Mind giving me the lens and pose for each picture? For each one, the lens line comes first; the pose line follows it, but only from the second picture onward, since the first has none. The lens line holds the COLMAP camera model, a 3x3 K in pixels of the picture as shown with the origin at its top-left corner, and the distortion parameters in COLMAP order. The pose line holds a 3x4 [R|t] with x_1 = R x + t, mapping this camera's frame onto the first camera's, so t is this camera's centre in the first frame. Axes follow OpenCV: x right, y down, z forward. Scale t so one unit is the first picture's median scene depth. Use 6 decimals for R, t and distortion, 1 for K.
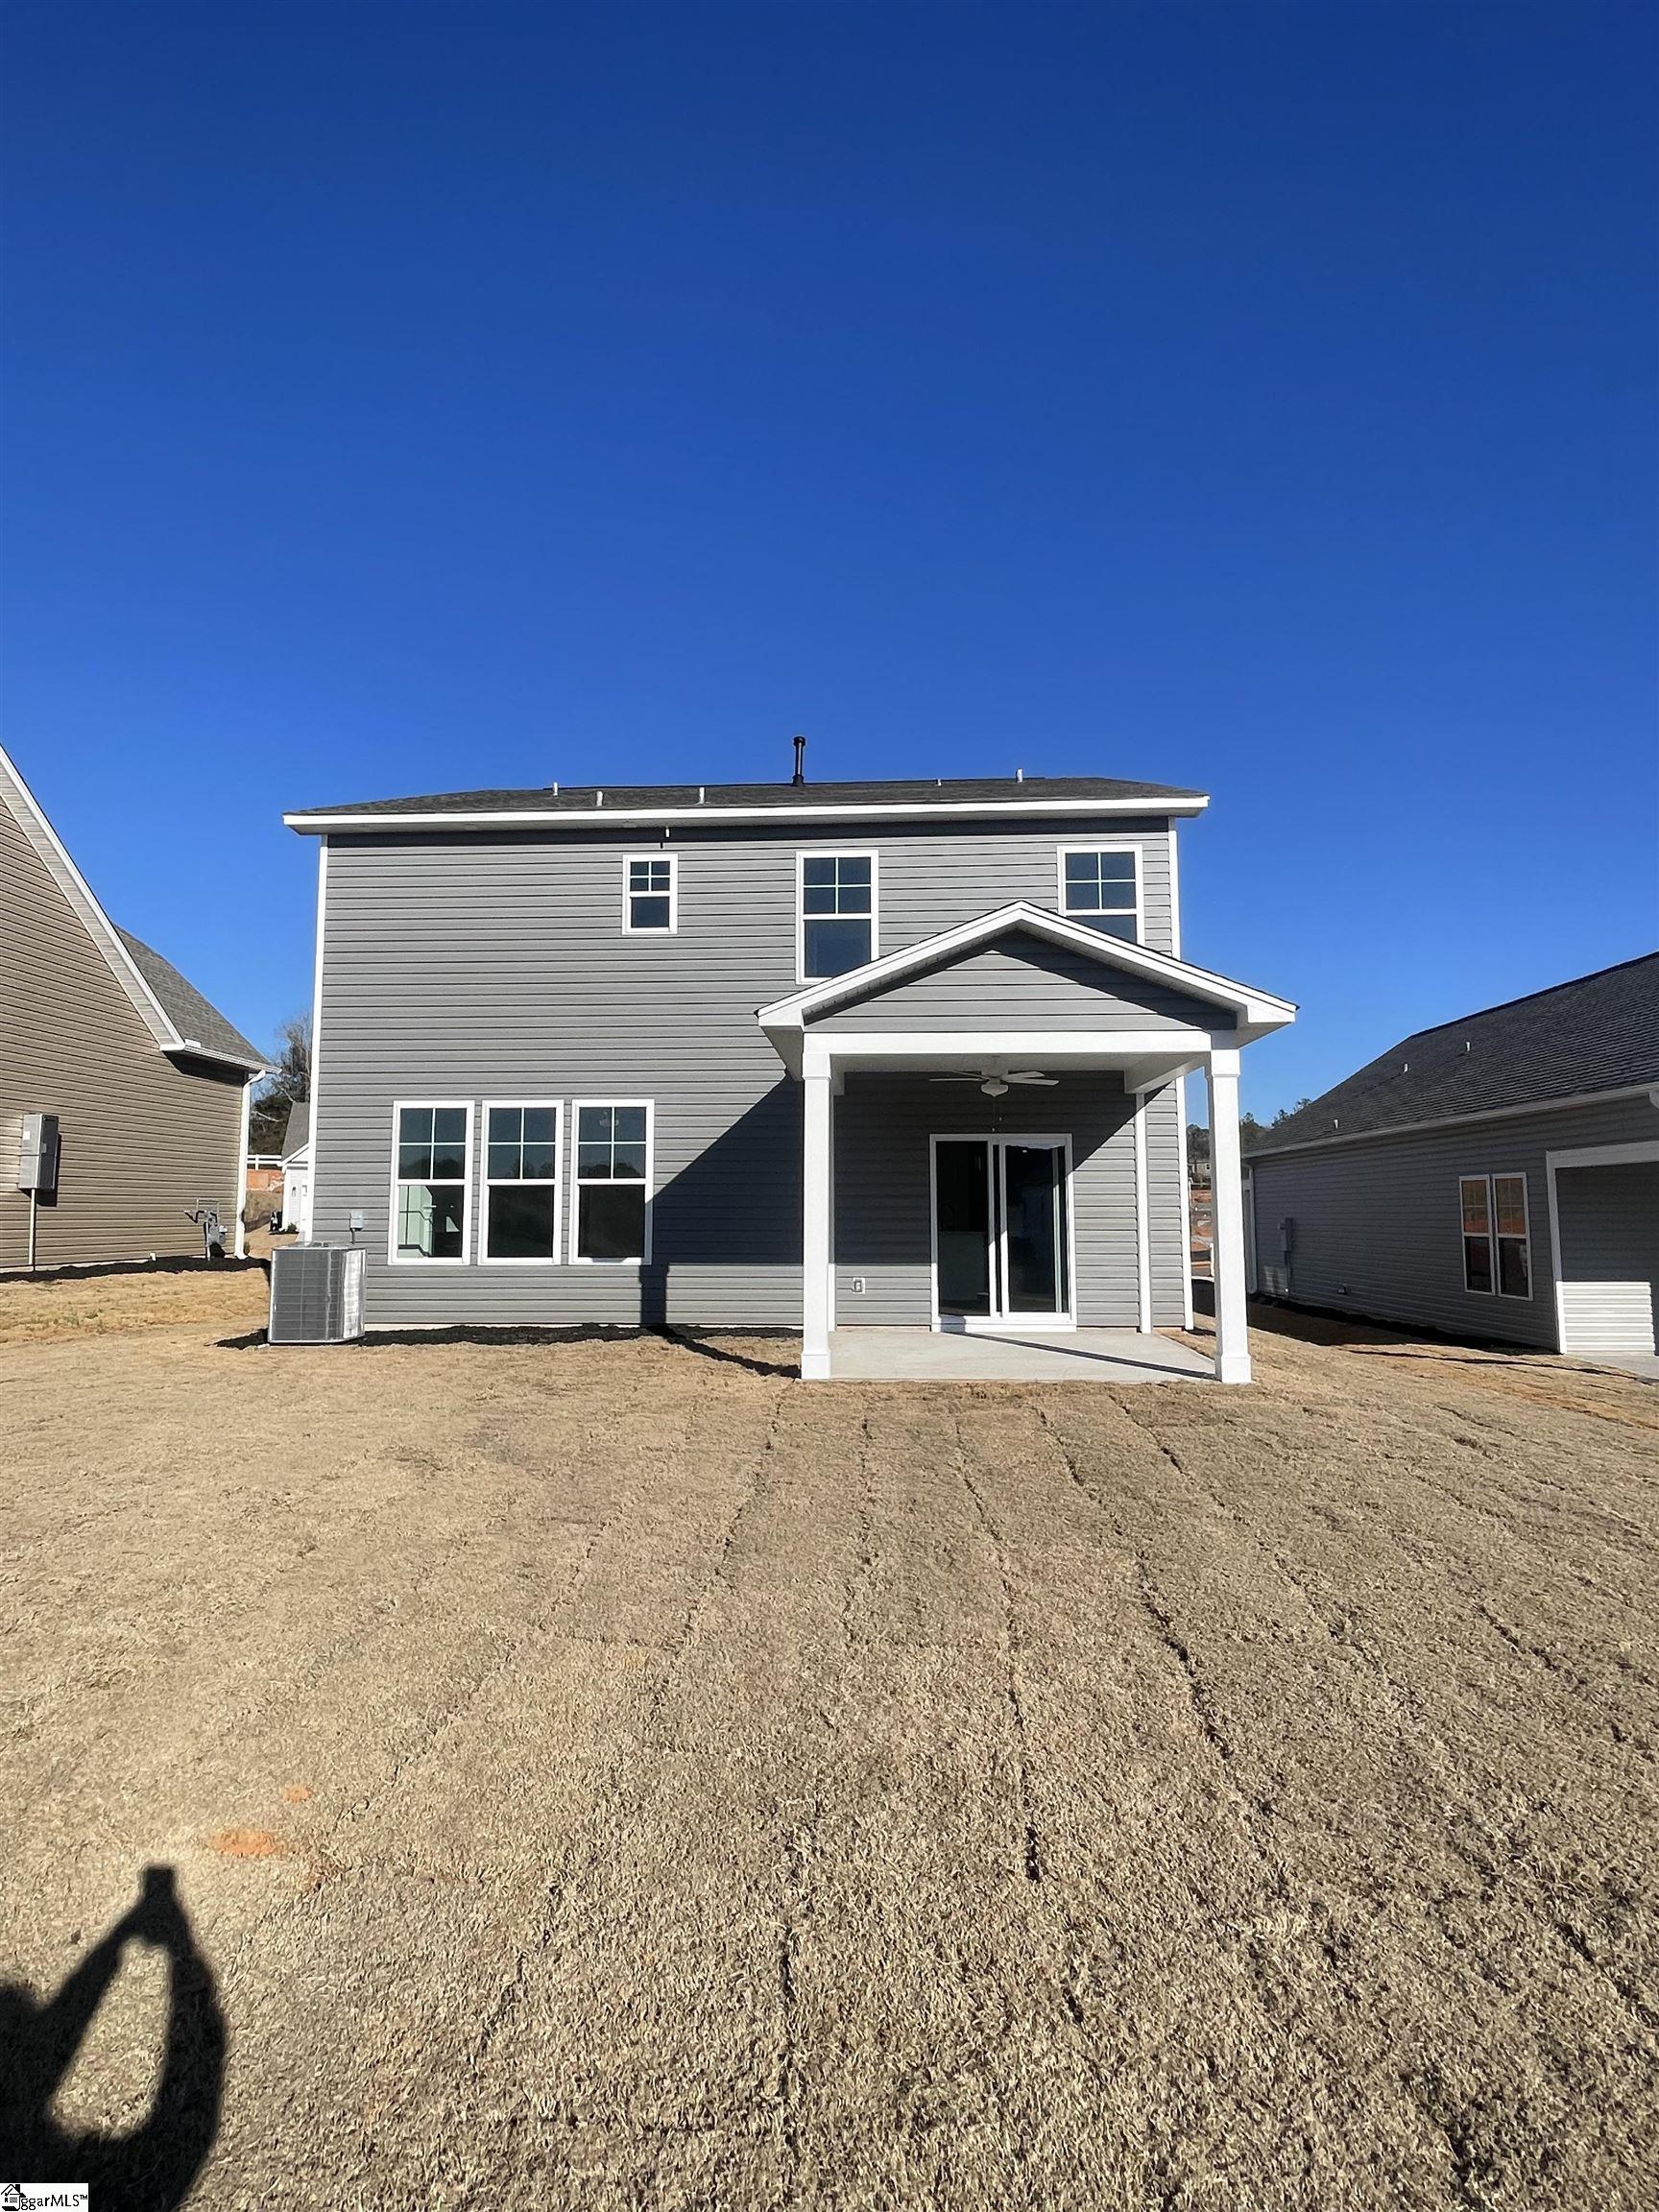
lens RADIAL K [[1153.3, 0, 823.3], [0, 1153.3, 1104.8], [0, 0, 1]] dist [0.000485, -0.000606]
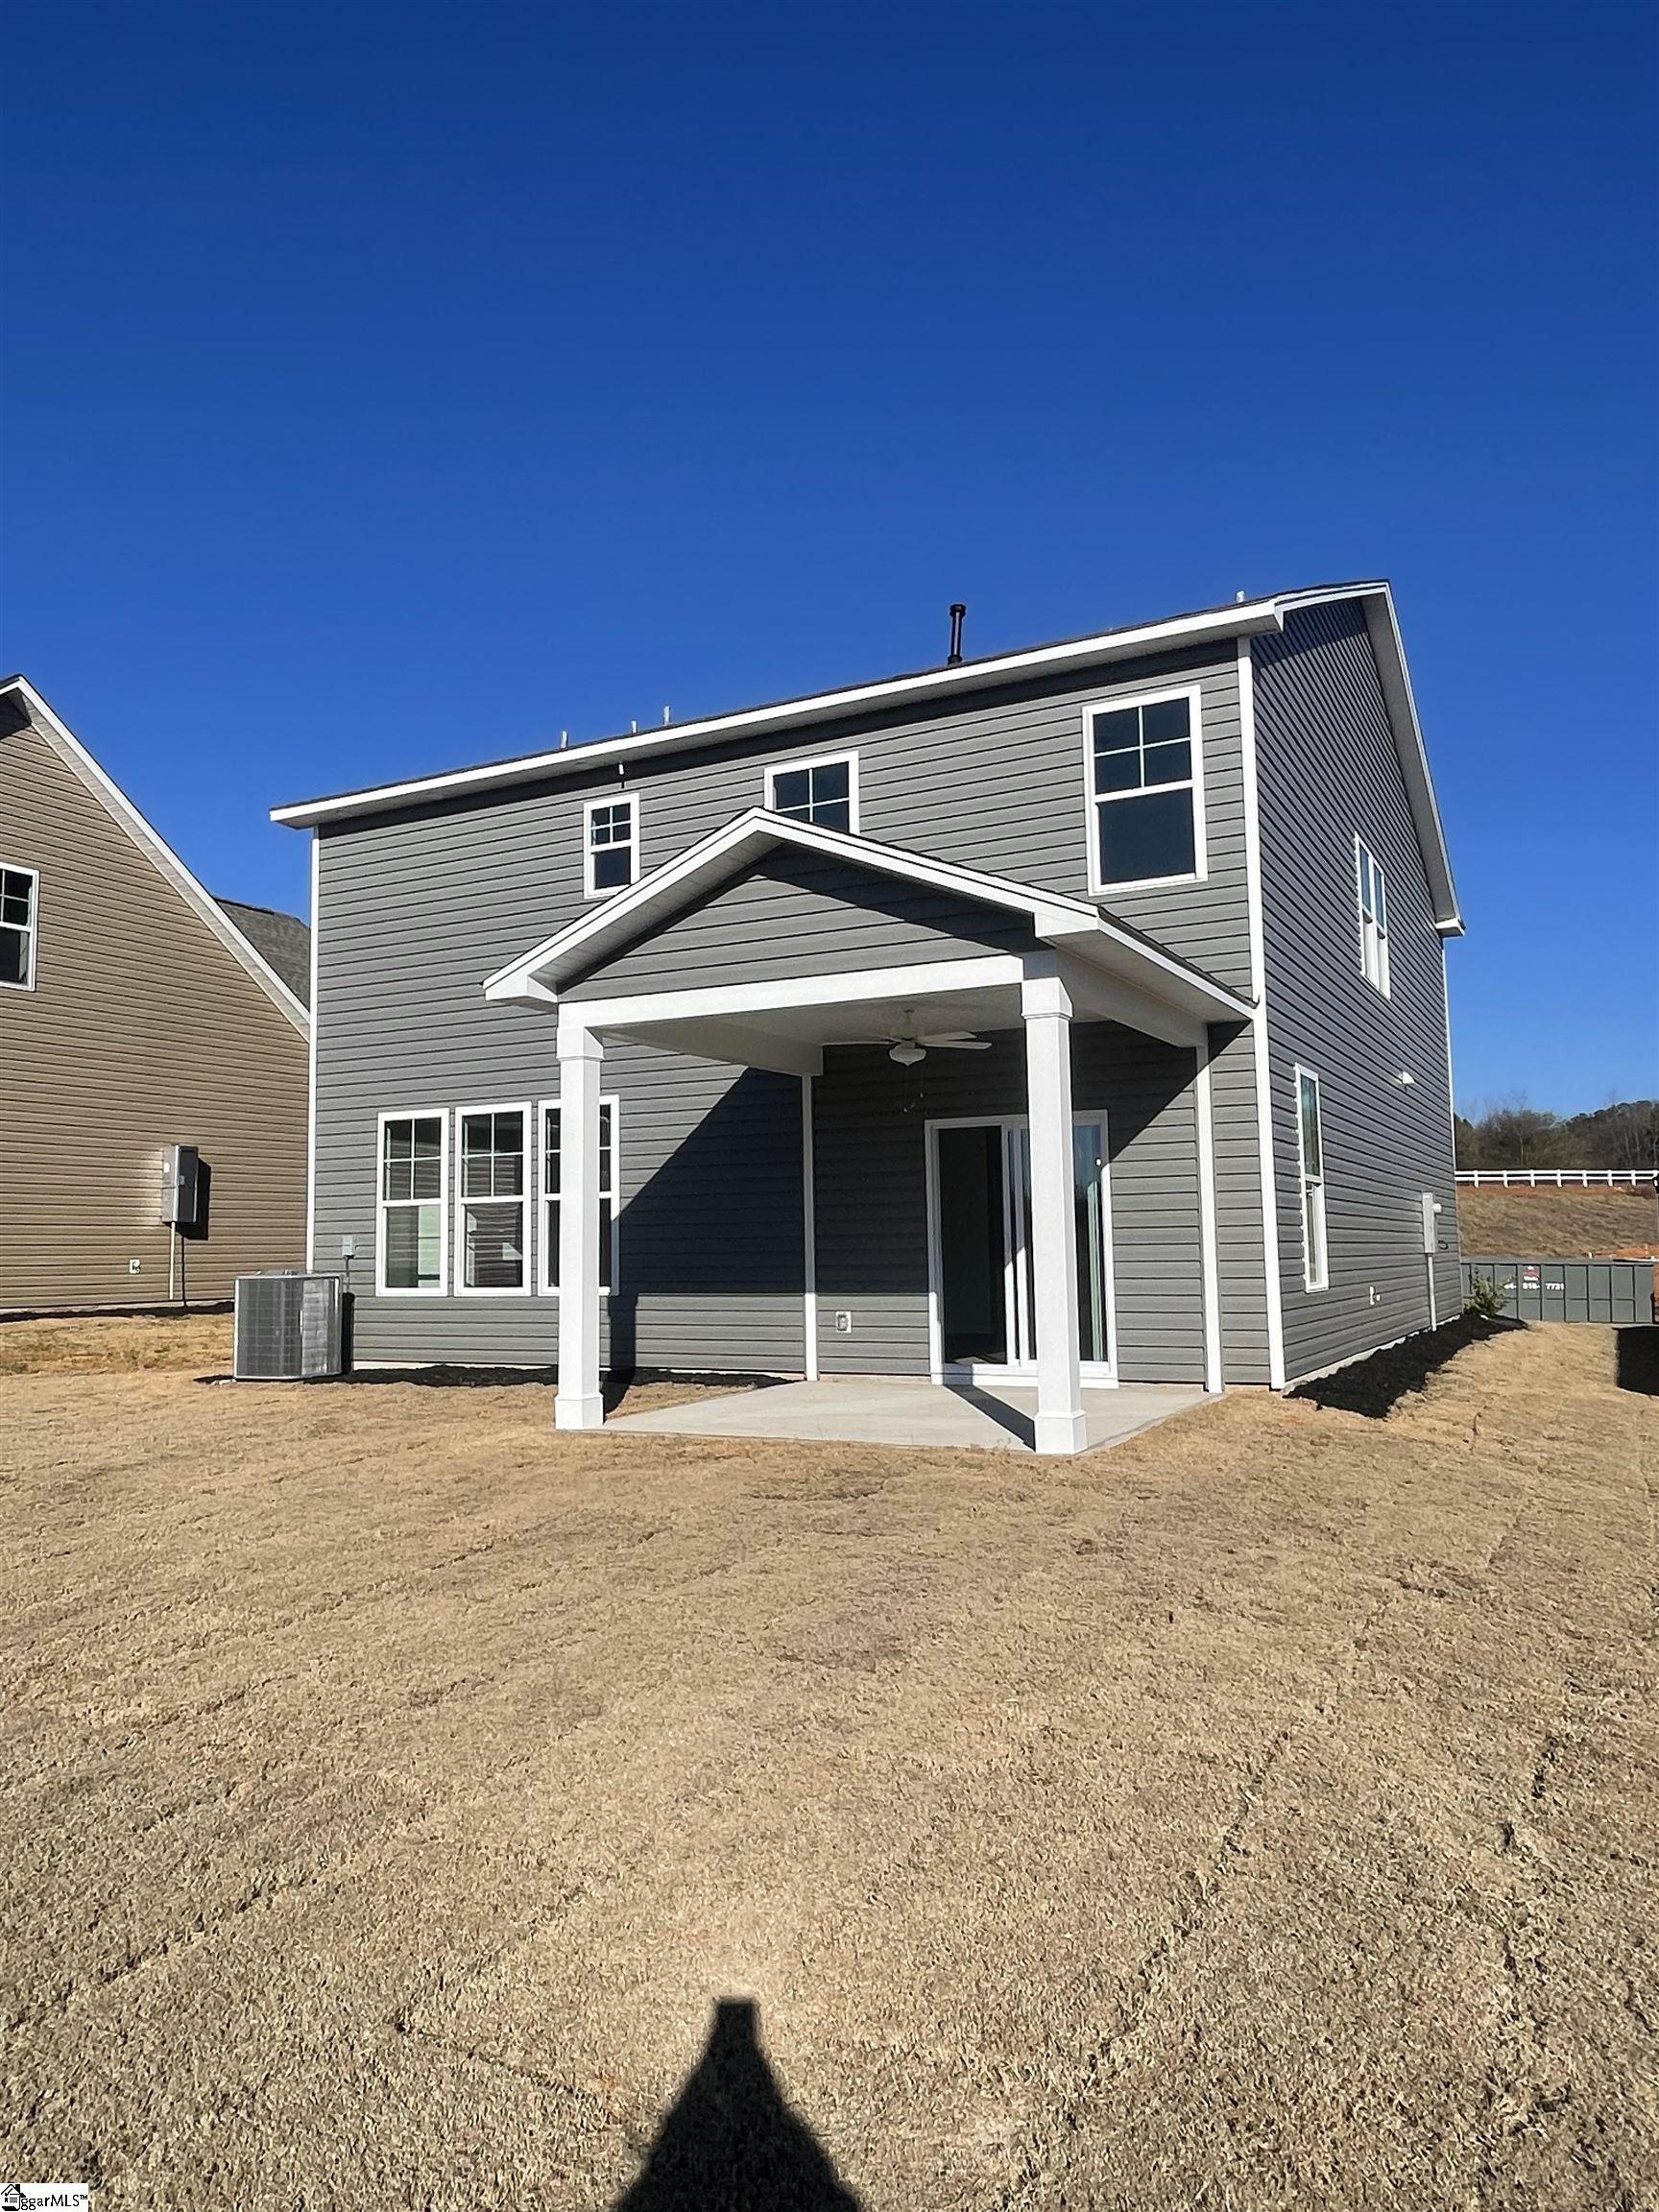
lens RADIAL K [[1508.7, 0, 831.5], [0, 1508.7, 1105.9], [0, 0, 1]] dist [0.008903, 0.001990]
pose [[0.907262, -0.054407, -0.417032, 0.439061], [0.055441, 0.998415, -0.009643, 0.022071], [0.416896, -0.014372, 0.908841, 0.084031]]
